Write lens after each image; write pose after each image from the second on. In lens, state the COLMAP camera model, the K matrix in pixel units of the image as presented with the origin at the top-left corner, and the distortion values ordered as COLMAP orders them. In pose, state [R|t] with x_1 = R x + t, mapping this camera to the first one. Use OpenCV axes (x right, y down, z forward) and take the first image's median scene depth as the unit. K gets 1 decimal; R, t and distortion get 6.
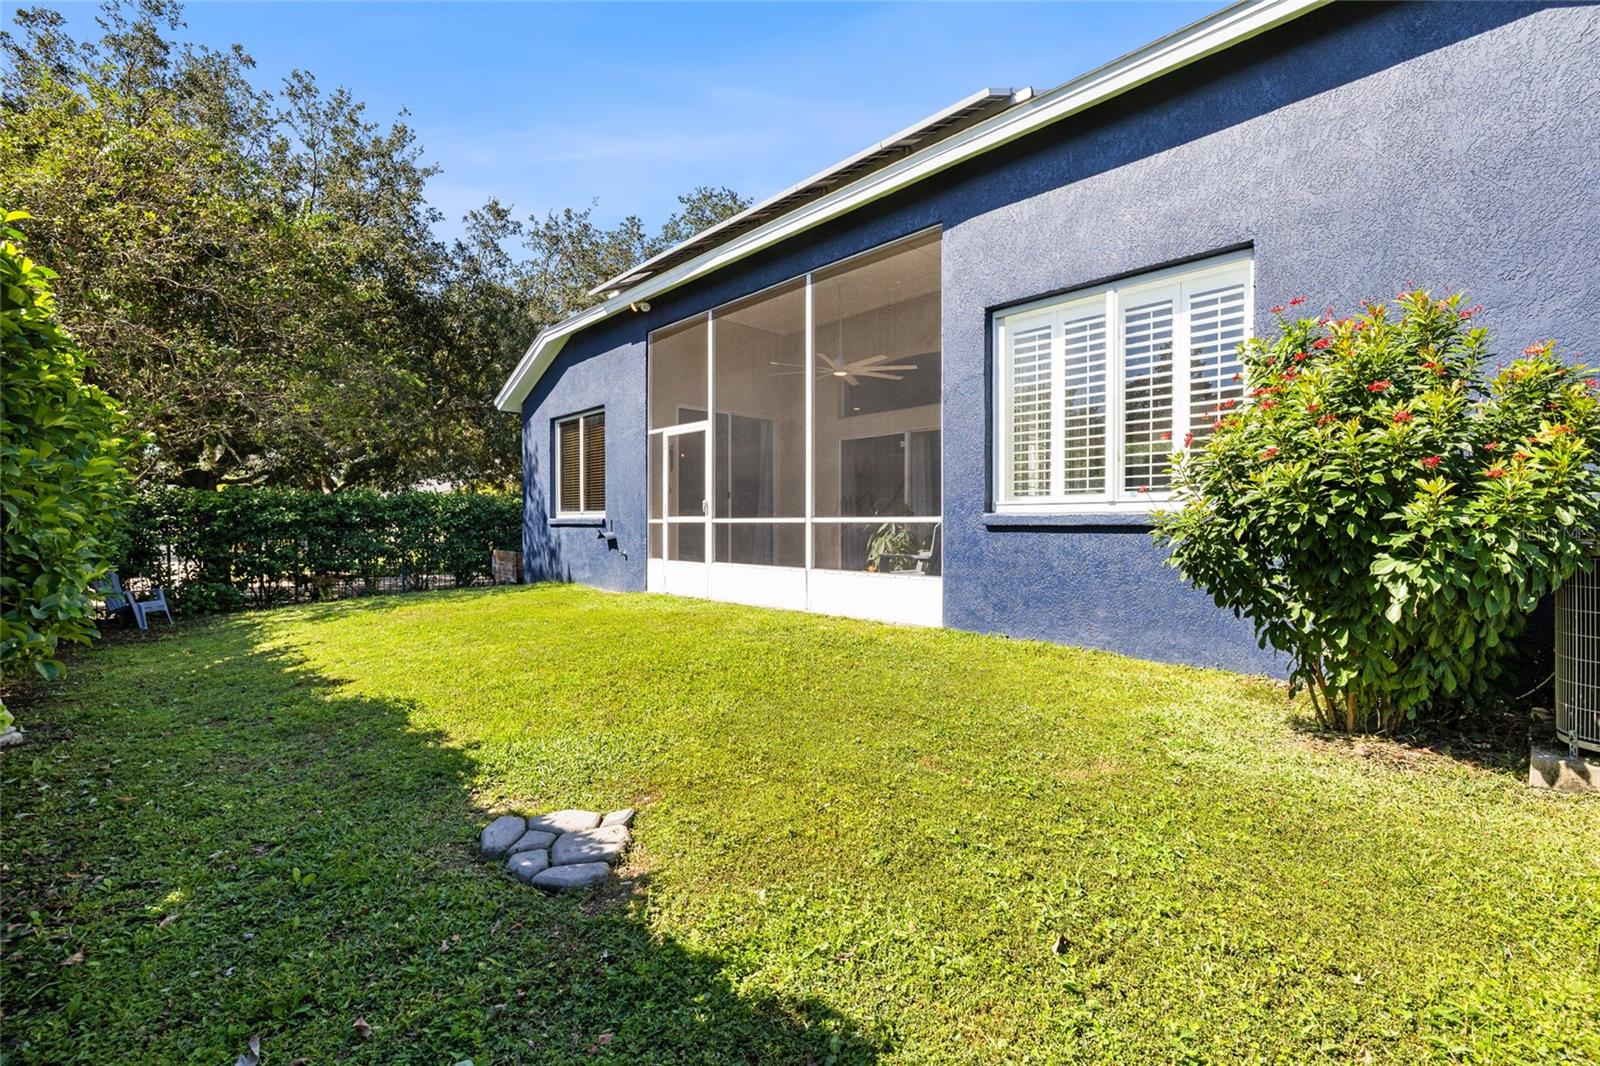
lens RADIAL K [[718.7, 0, 803.0], [0, 718.7, 536.2], [0, 0, 1]] dist [-0.008053, 0.001277]
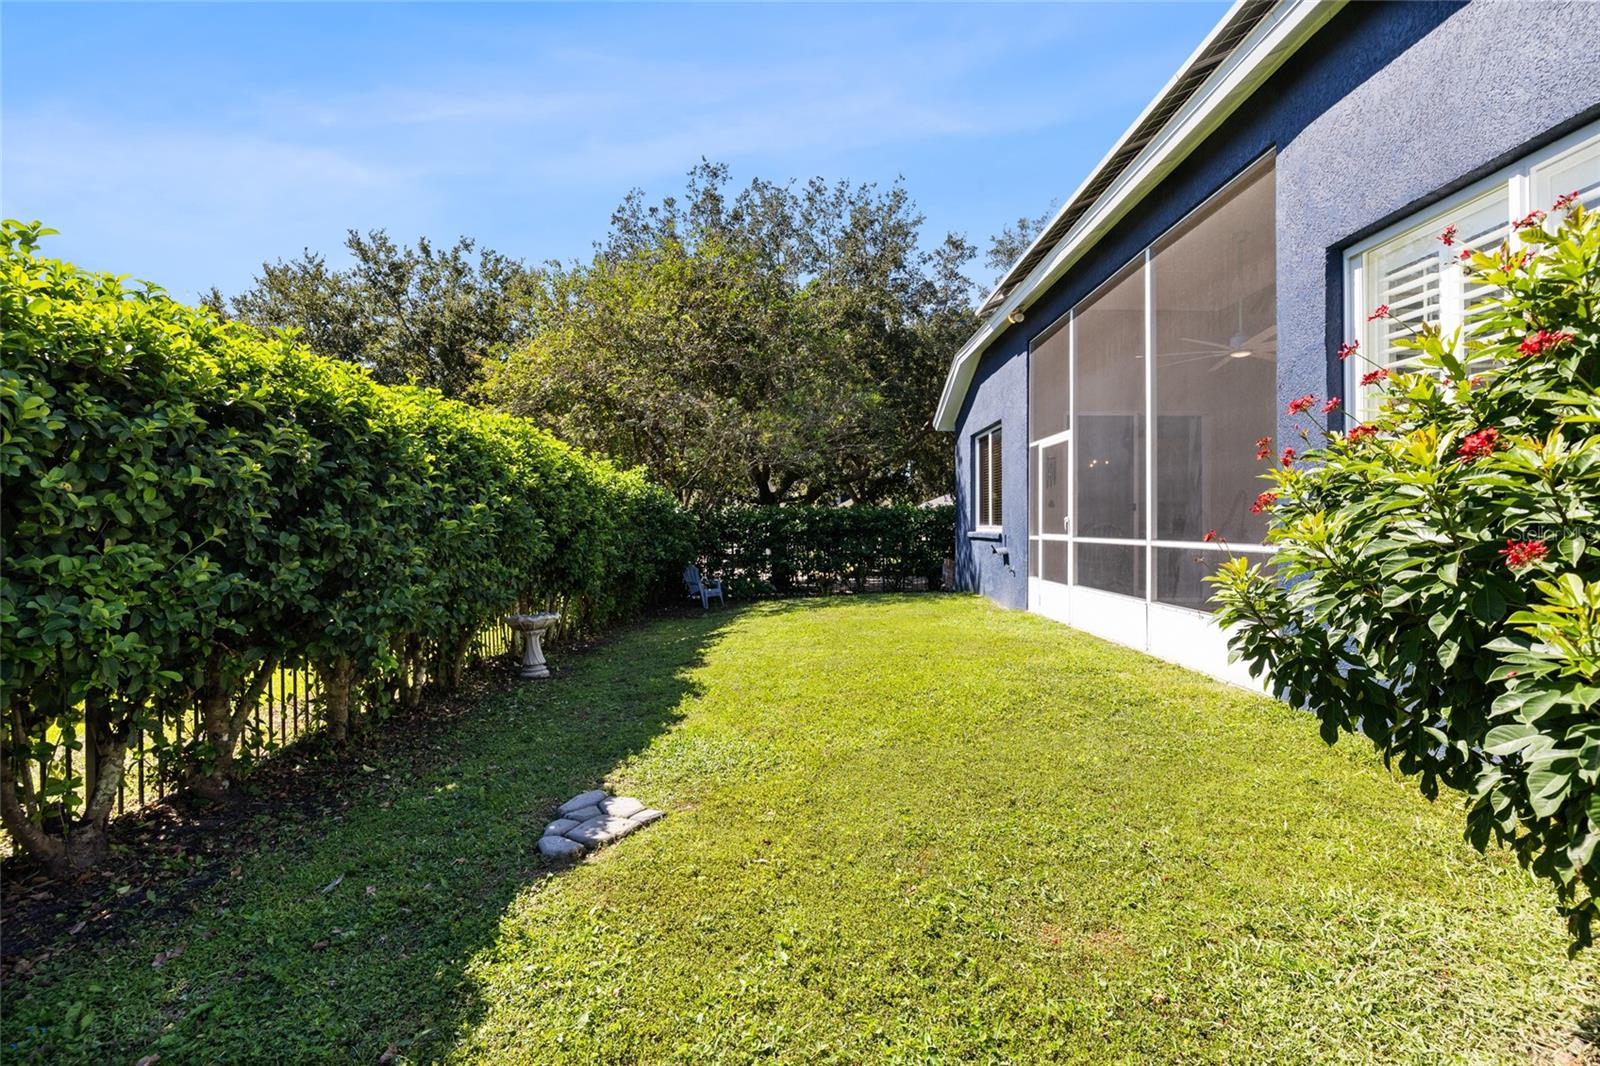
lens RADIAL K [[718.7, 0, 798.4], [0, 718.7, 525.2], [0, 0, 1]] dist [-0.008053, 0.001277]
pose [[0.723607, -0.000984, -0.690211, 0.243658], [-0.010627, 0.999865, -0.012566, -0.024189], [0.690130, 0.016427, 0.723499, 0.101885]]
